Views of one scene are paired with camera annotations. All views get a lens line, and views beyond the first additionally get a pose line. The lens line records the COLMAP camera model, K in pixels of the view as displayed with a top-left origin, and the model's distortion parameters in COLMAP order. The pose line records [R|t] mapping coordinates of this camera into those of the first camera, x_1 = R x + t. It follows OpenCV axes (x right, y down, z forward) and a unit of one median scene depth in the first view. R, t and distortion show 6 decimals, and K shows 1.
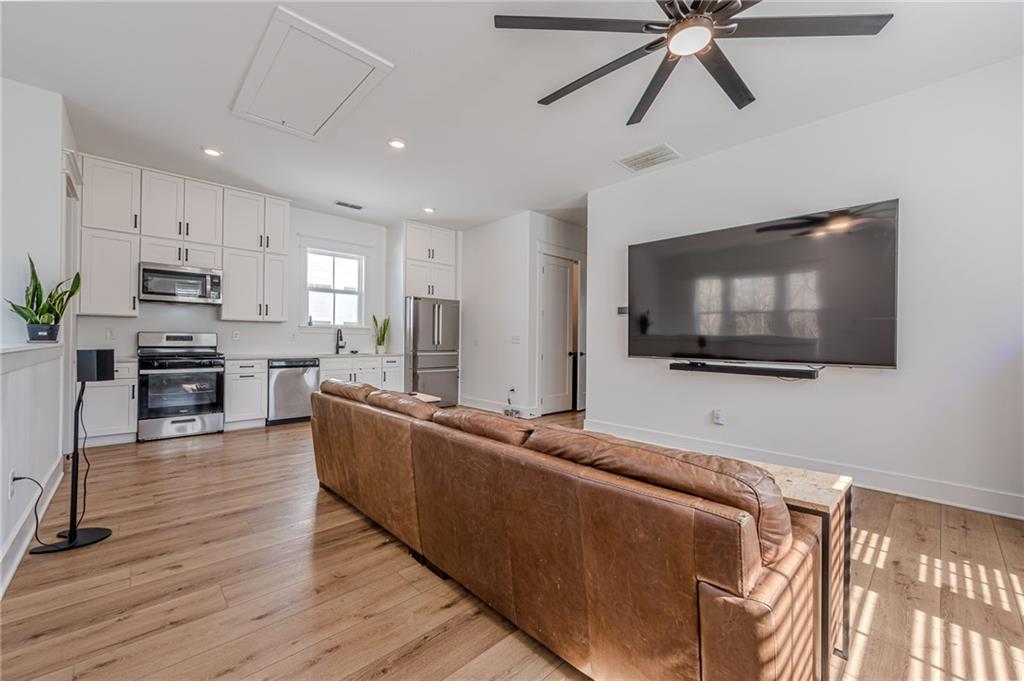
lens RADIAL K [[411.9, 0, 513.8], [0, 411.9, 340.9], [0, 0, 1]] dist [0.000061, -0.000192]
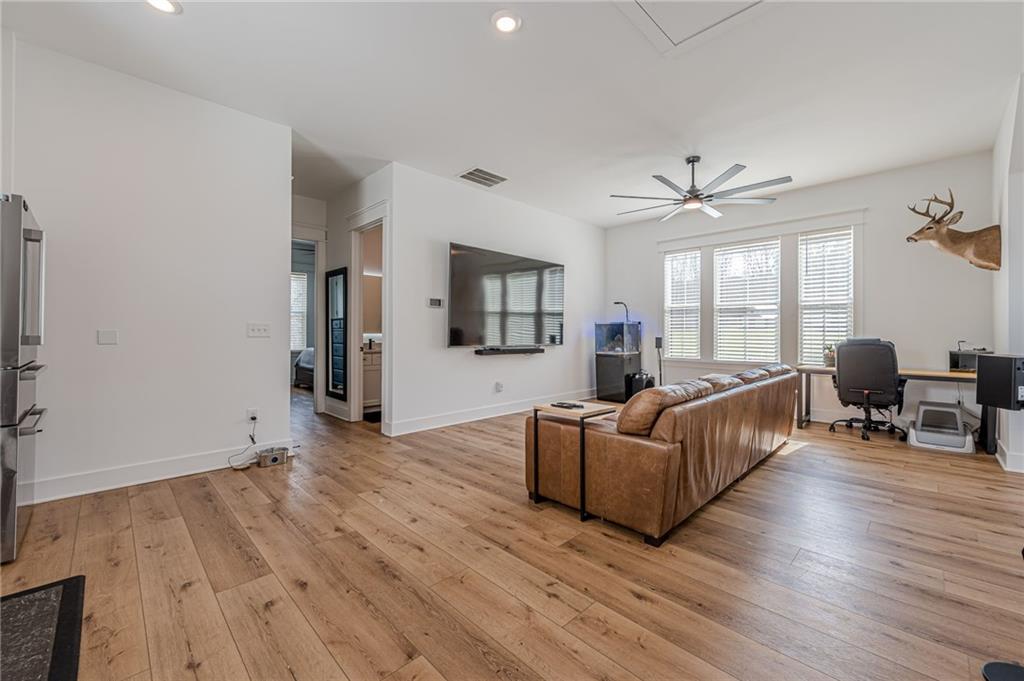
lens RADIAL K [[411.9, 0, 513.5], [0, 411.9, 330.9], [0, 0, 1]] dist [0.000061, -0.000192]
pose [[-0.016854, -0.008620, 0.999821, -0.899306], [-0.003352, 0.999958, 0.008565, -0.015123], [-0.999852, -0.003207, -0.016882, 0.971803]]
